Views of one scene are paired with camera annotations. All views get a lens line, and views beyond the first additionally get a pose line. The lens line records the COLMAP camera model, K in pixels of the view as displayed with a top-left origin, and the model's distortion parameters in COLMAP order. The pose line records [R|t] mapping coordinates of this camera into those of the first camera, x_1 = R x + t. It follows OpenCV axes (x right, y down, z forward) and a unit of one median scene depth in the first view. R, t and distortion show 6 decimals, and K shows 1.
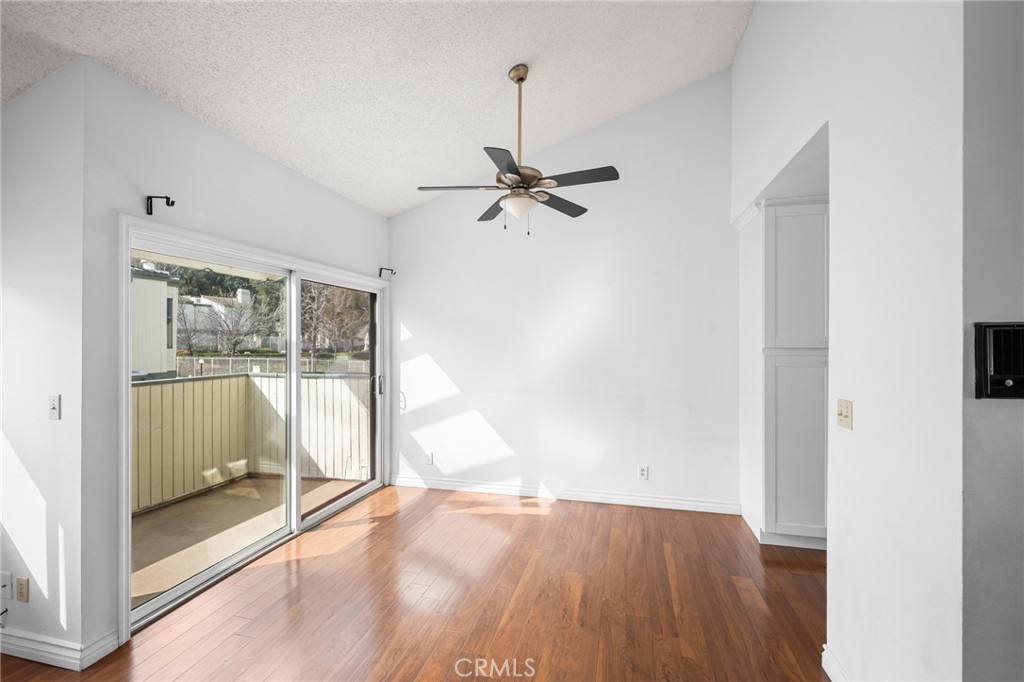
lens RADIAL K [[448.3, 0, 514.4], [0, 448.3, 342.8], [0, 0, 1]] dist [0.003387, -0.001847]
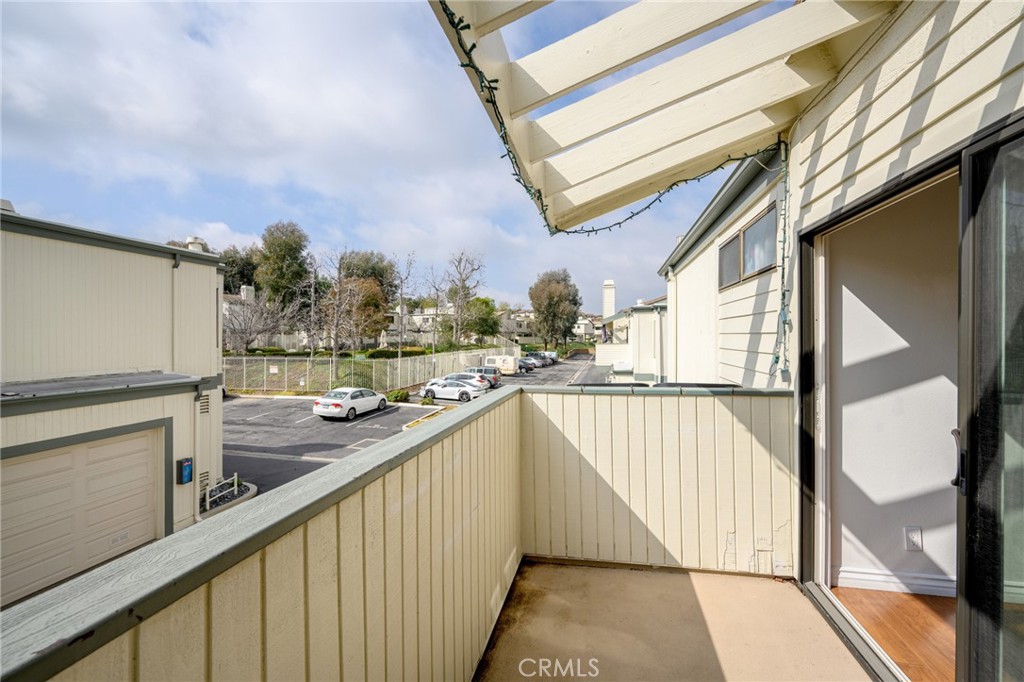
lens RADIAL K [[424.9, 0, 510.3], [0, 424.9, 339.3], [0, 0, 1]] dist [0.000802, 0.000492]
pose [[0.998780, -0.005319, 0.049095, -0.769928], [0.005451, 0.999982, -0.002561, 0.006902], [-0.049081, 0.002826, 0.998791, 0.530962]]
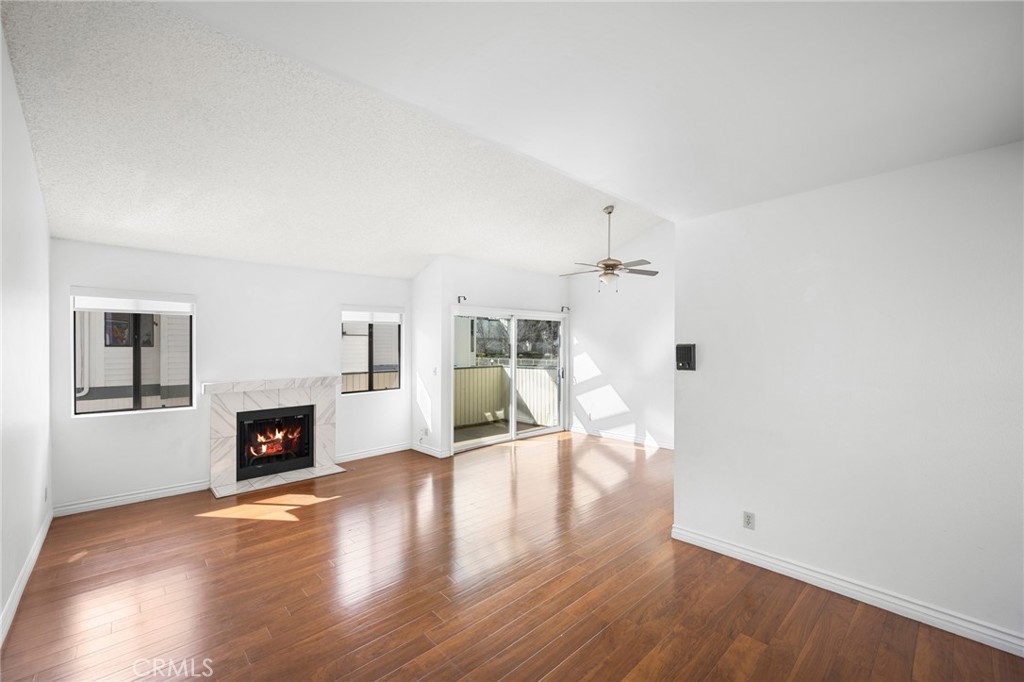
lens RADIAL K [[424.9, 0, 515.5], [0, 424.9, 345.0], [0, 0, 1]] dist [0.000802, 0.000492]
pose [[0.847712, -0.003720, -0.530443, 0.466517], [0.000733, 0.999983, -0.005842, -0.006480], [0.530456, 0.004563, 0.847700, -0.555204]]
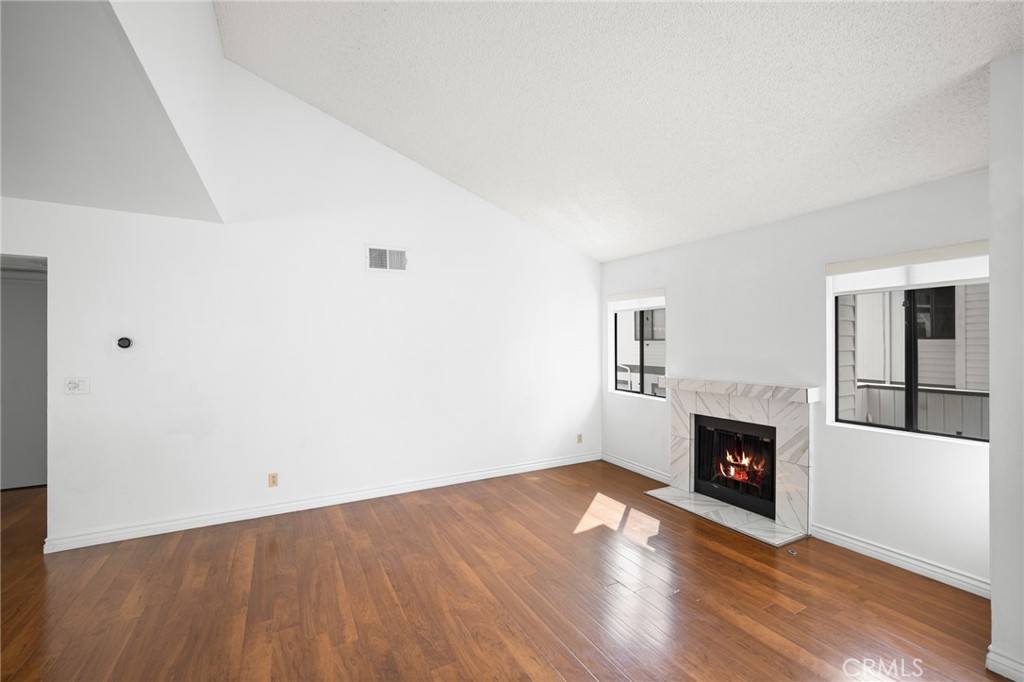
lens RADIAL K [[424.9, 0, 513.8], [0, 424.9, 343.3], [0, 0, 1]] dist [0.000802, 0.000492]
pose [[-0.737505, 0.003119, -0.675335, 0.225633], [-0.000145, 0.999989, 0.004776, -0.004753], [0.675342, 0.003620, -0.737496, 0.468921]]
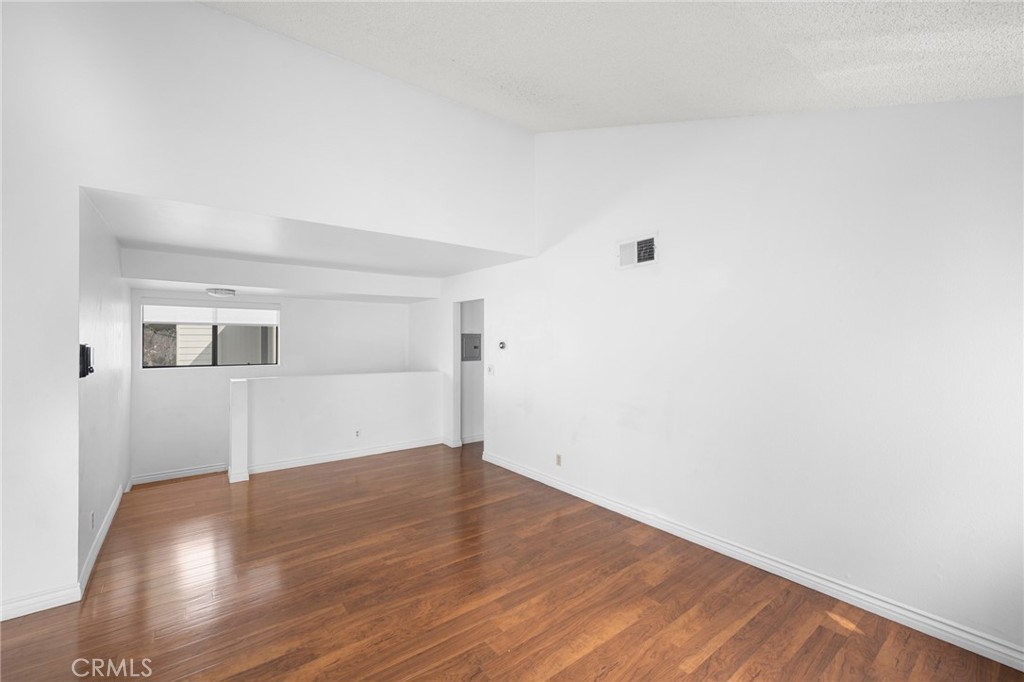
lens RADIAL K [[424.9, 0, 512.2], [0, 424.9, 345.4], [0, 0, 1]] dist [0.000802, 0.000492]
pose [[-0.784347, -0.004127, 0.620309, -0.567547], [0.002072, 0.999955, 0.009273, -0.014544], [-0.620319, 0.008558, -0.784303, 0.386486]]
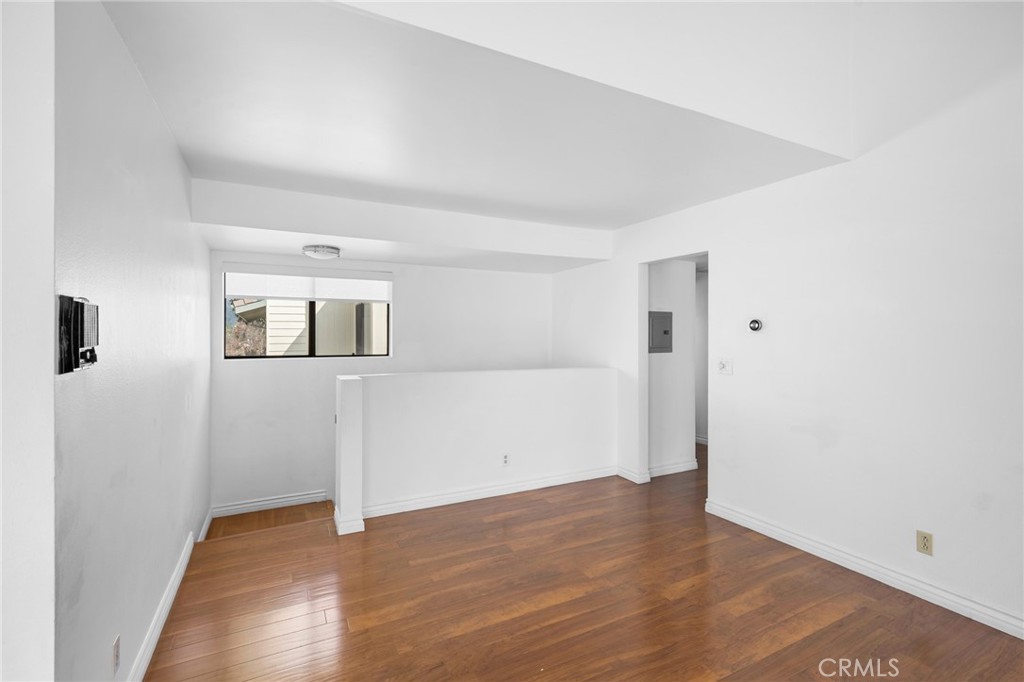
lens RADIAL K [[461.9, 0, 514.0], [0, 461.9, 341.8], [0, 0, 1]] dist [0.001934, 0.000034]
pose [[-0.662948, -0.007976, 0.748623, -0.094241], [0.002887, 0.999909, 0.013210, 0.013983], [-0.748660, 0.010919, -0.662864, 0.272299]]
